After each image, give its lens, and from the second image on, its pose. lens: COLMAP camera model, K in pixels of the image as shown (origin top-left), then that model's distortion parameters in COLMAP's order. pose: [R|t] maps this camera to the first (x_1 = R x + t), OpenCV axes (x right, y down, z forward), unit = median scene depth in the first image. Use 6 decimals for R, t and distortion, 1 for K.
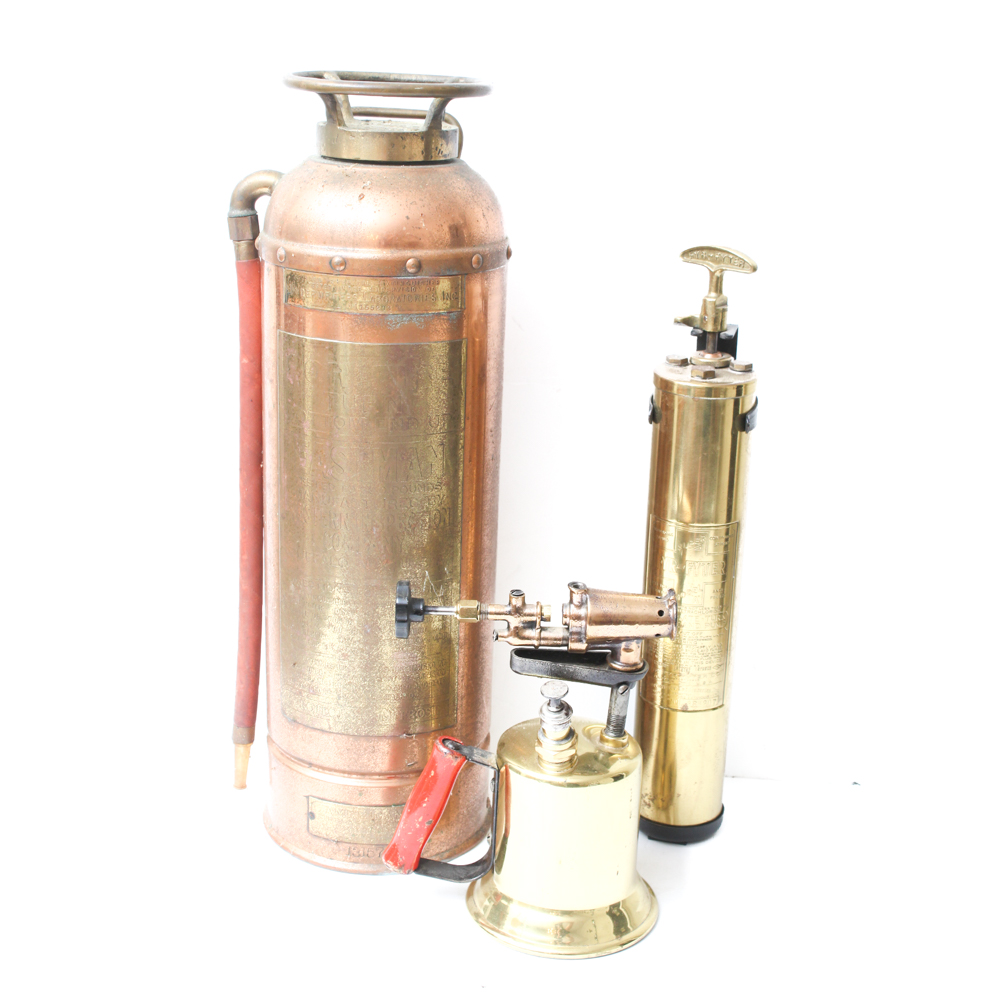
lens RADIAL K [[1630.6, 0, 500.0], [0, 1630.6, 500.0], [0, 0, 1]] dist [-0.042165, -0.040937]
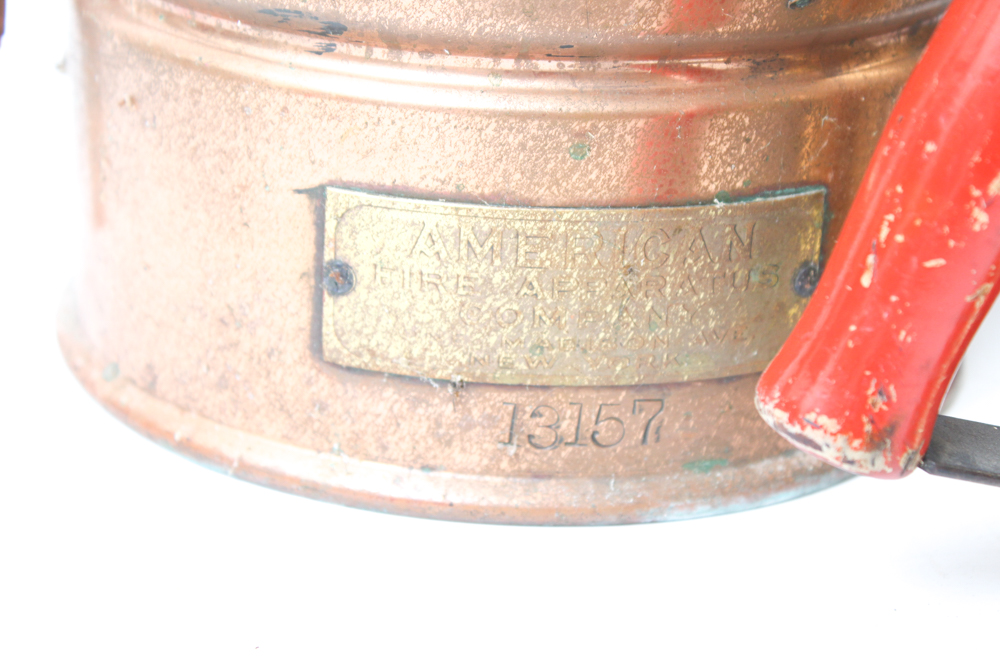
lens RADIAL K [[2189.5, 0, 500.0], [0, 2189.5, 333.5], [0, 0, 1]] dist [0.079748, 0.149508]
pose [[0.983012, -0.055771, 0.174865, -0.155319], [0.043694, 0.996435, 0.072173, 0.191747], [-0.178266, -0.063307, 0.981944, 0.744245]]
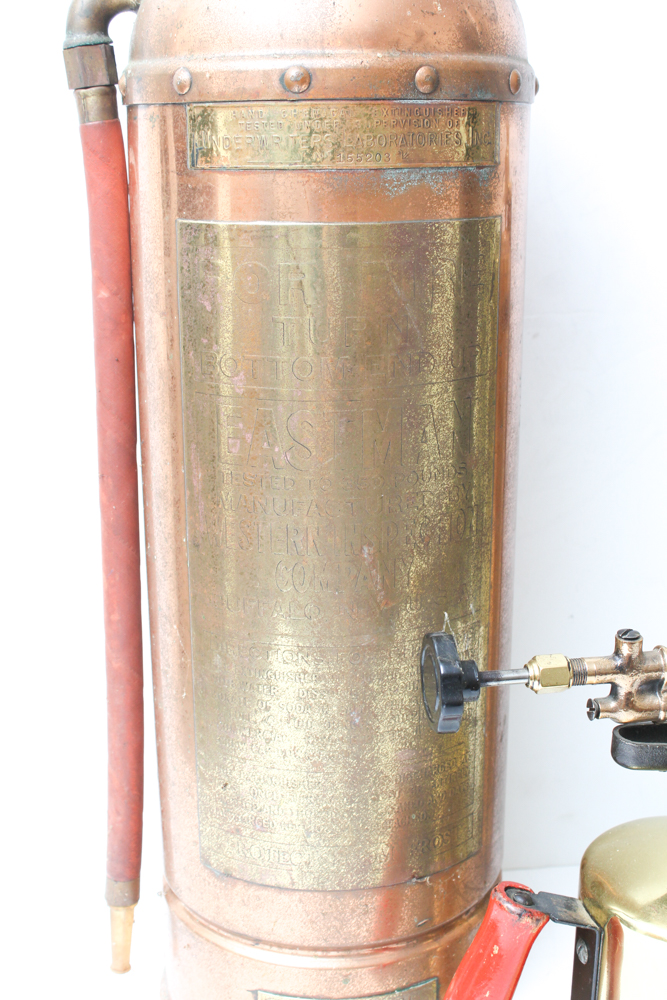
lens RADIAL K [[1290.2, 0, 333.5], [0, 1290.2, 500.0], [0, 0, 1]] dist [-0.068988, 0.079268]
pose [[0.985346, -0.080219, 0.150527, -0.155582], [0.084897, 0.996079, -0.024901, 0.010520], [-0.147939, 0.037316, 0.988292, 0.535017]]
